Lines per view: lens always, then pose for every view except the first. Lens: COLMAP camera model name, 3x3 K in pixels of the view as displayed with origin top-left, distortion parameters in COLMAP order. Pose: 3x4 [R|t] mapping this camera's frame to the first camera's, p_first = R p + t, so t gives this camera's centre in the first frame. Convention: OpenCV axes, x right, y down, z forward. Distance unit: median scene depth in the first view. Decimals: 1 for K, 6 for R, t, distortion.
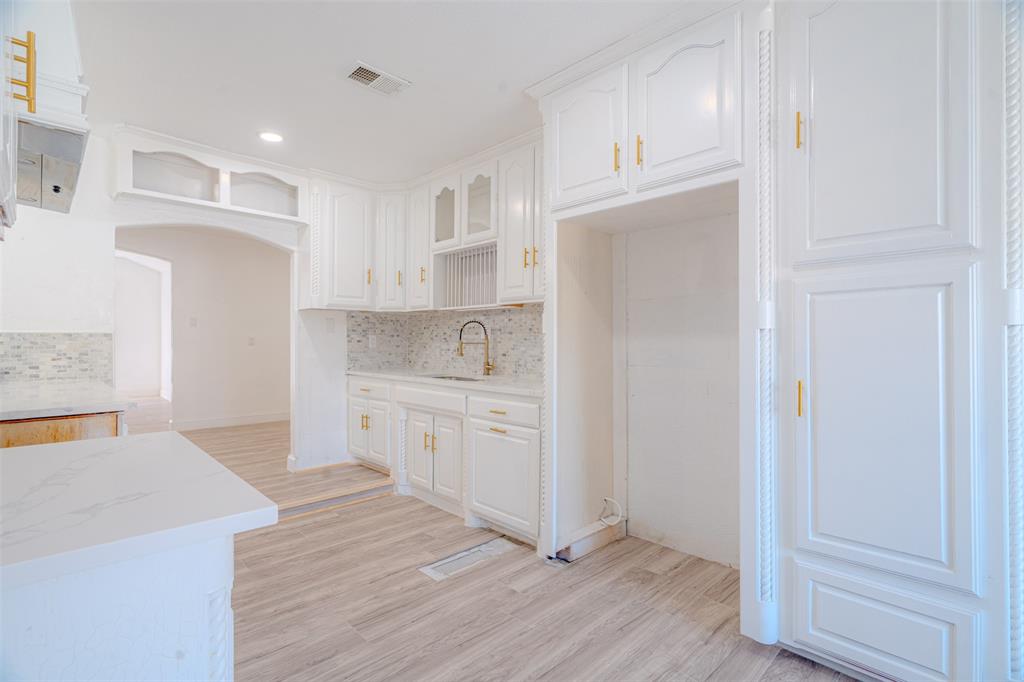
lens RADIAL K [[489.0, 0, 515.2], [0, 489.0, 342.3], [0, 0, 1]] dist [0.003684, 0.000908]
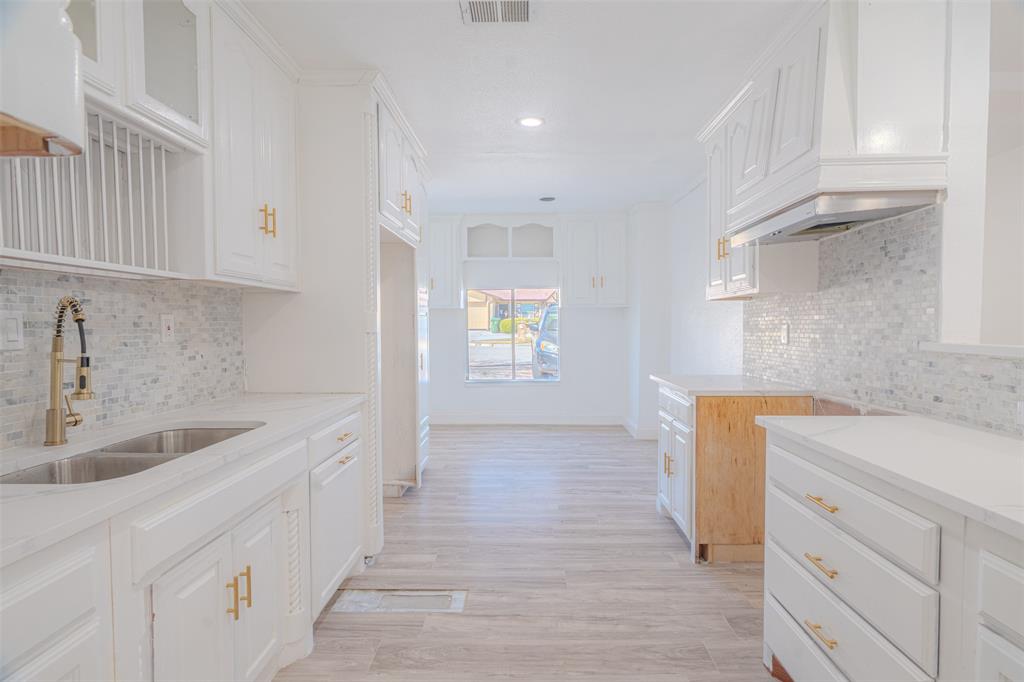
lens RADIAL K [[464.8, 0, 517.3], [0, 464.8, 341.0], [0, 0, 1]] dist [0.001673, -0.000400]
pose [[-0.684385, -0.029969, 0.728505, -0.902269], [-0.006418, 0.999364, 0.035083, -0.044122], [-0.729093, 0.019335, -0.684142, 1.576578]]
